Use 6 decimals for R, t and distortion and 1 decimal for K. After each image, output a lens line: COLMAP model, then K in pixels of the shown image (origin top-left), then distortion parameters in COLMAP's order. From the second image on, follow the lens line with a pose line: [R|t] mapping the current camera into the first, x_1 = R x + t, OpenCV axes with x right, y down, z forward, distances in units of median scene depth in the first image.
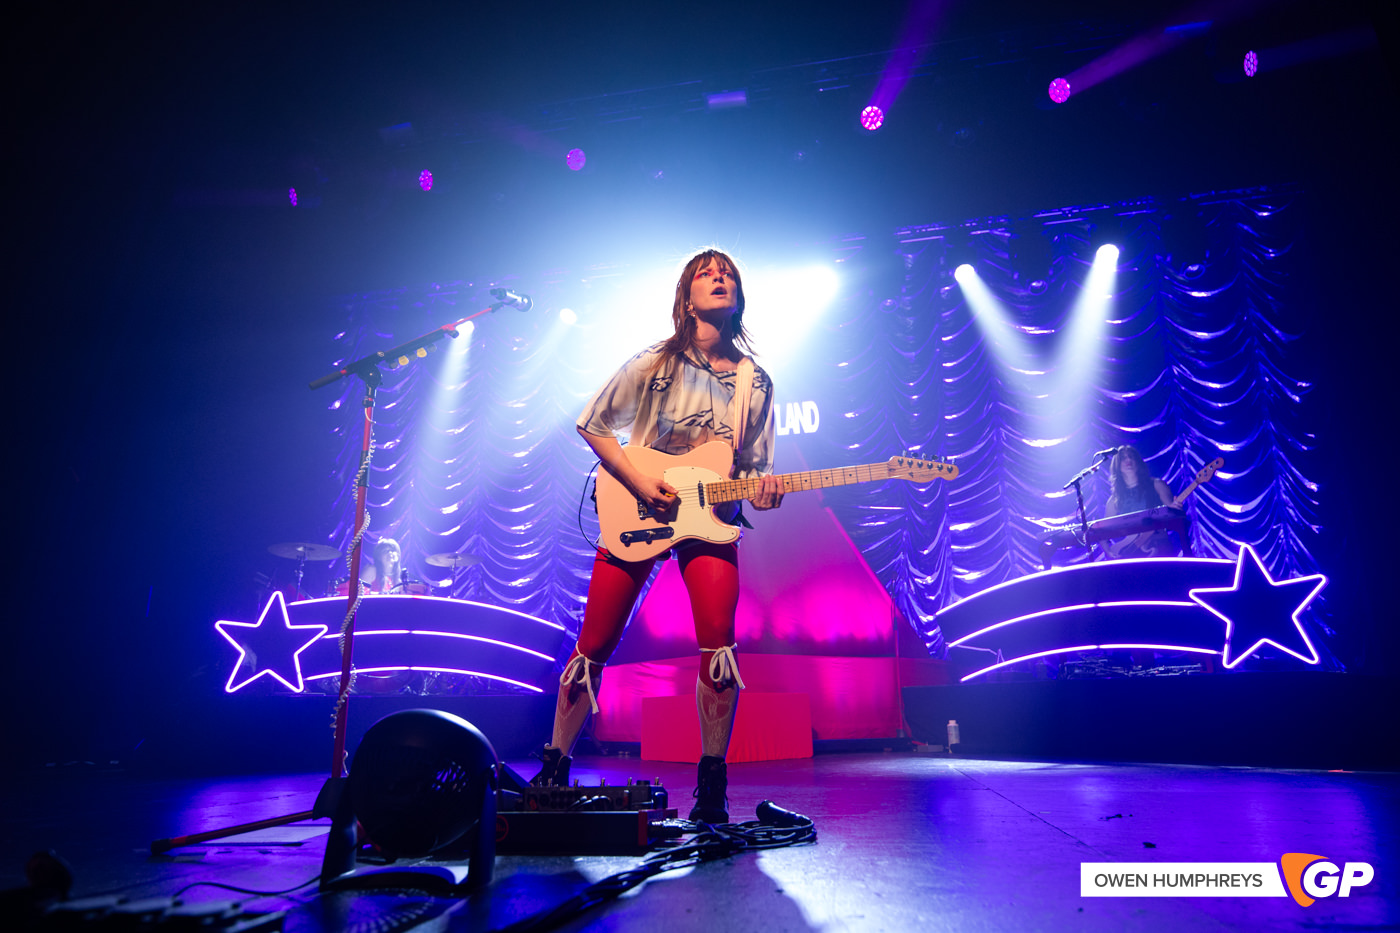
lens RADIAL K [[856.7, 0, 703.0], [0, 856.7, 446.6], [0, 0, 1]] dist [0.038011, -0.000284]
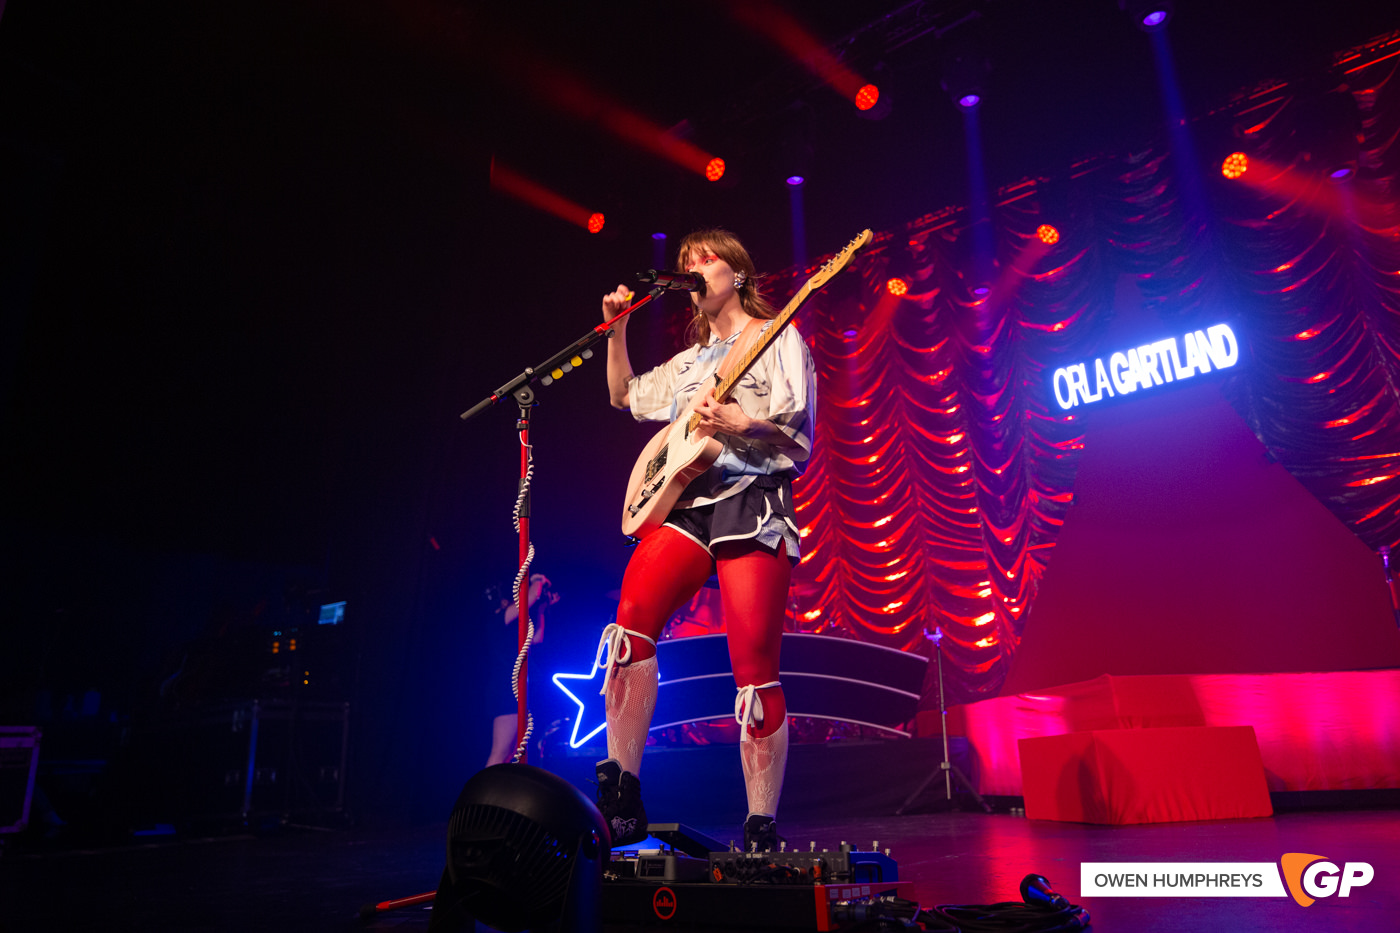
lens RADIAL K [[996.1, 0, 740.5], [0, 996.1, 452.3], [0, 0, 1]] dist [0.062974, -0.009307]
pose [[0.903396, -0.154029, -0.400189, 0.084947], [0.154141, 0.987526, -0.032130, 0.017875], [0.400146, -0.032660, 0.915869, 0.049634]]
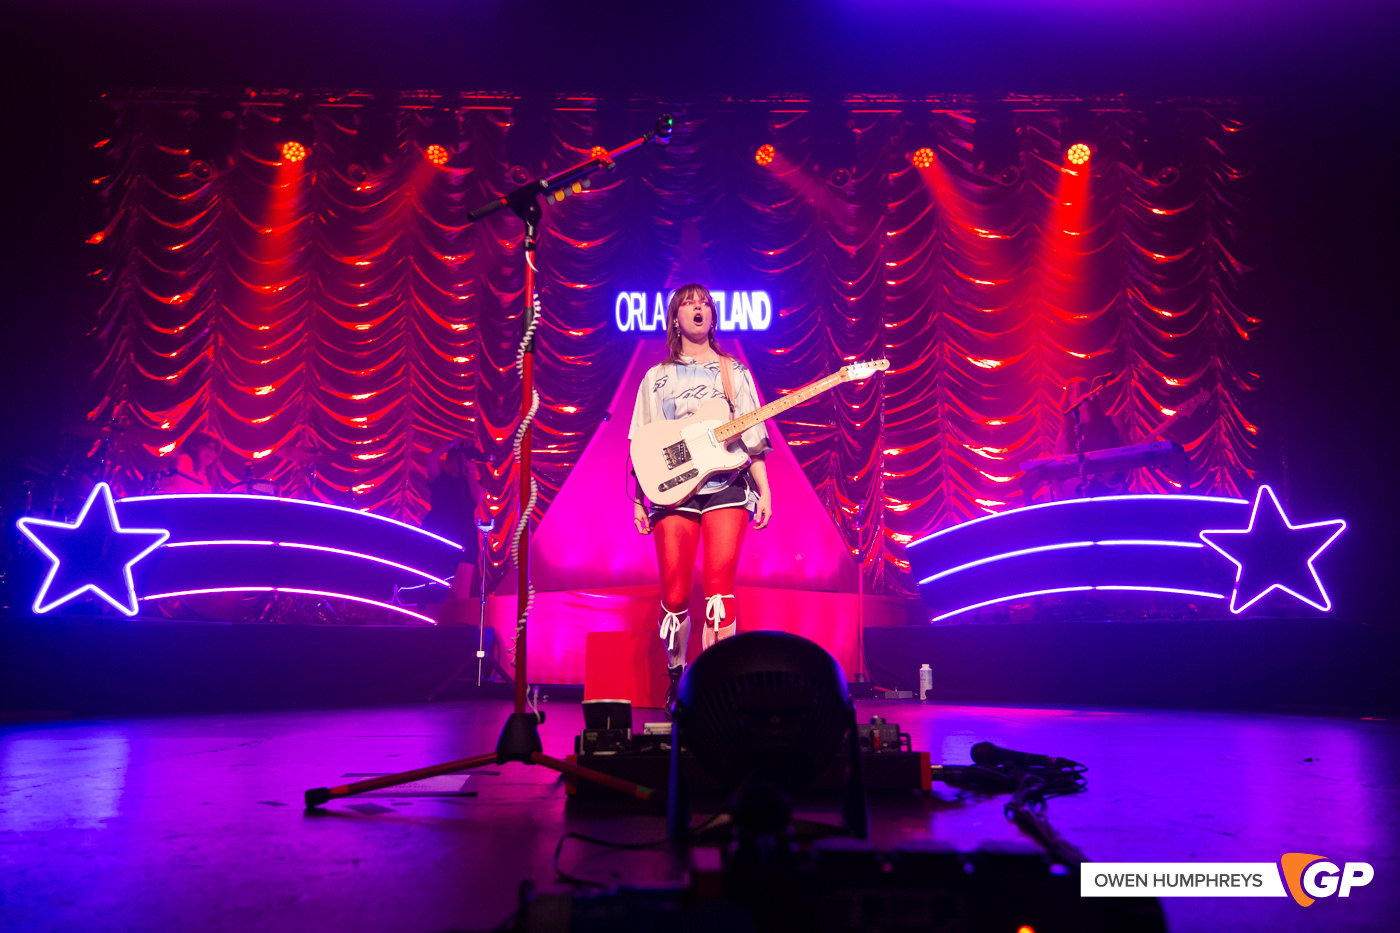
lens RADIAL K [[1025.6, 0, 680.8], [0, 1025.6, 436.8], [0, 0, 1]] dist [0.057759, -0.003763]
pose [[0.975344, 0.061276, 0.212012, -0.156453], [-0.079636, 0.993676, 0.079165, 0.014378], [-0.205820, -0.094097, 0.974055, 0.024335]]
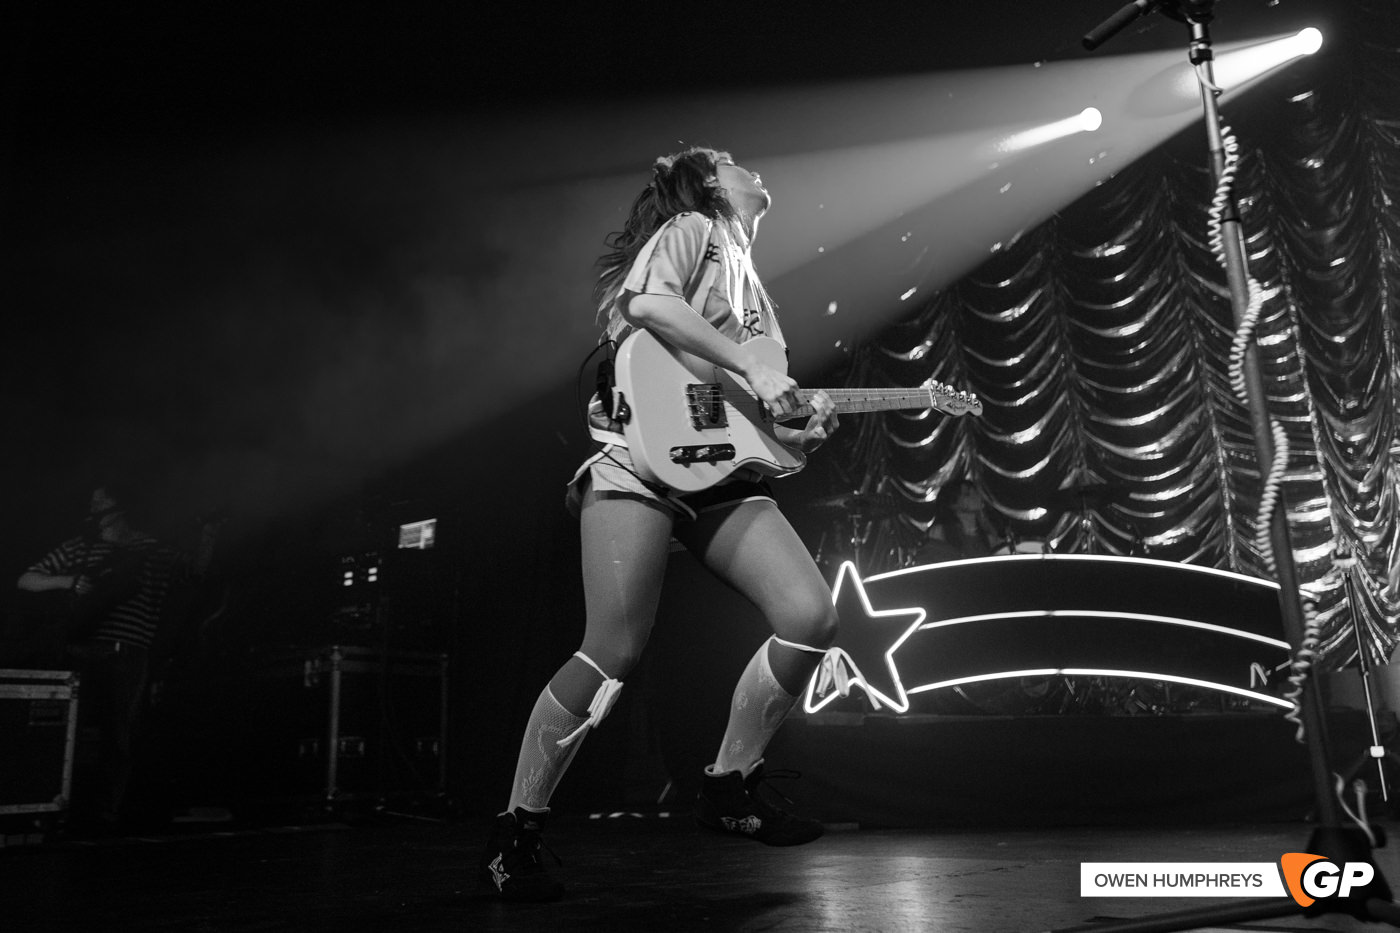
lens RADIAL K [[1232.4, 0, 673.3], [0, 1232.4, 453.6], [0, 0, 1]] dist [0.058225, 0.009381]
pose [[0.875240, -0.133031, -0.465034, -0.124166], [0.157546, 0.987412, 0.014051, 0.040661], [0.457311, -0.085562, 0.885181, 0.090862]]
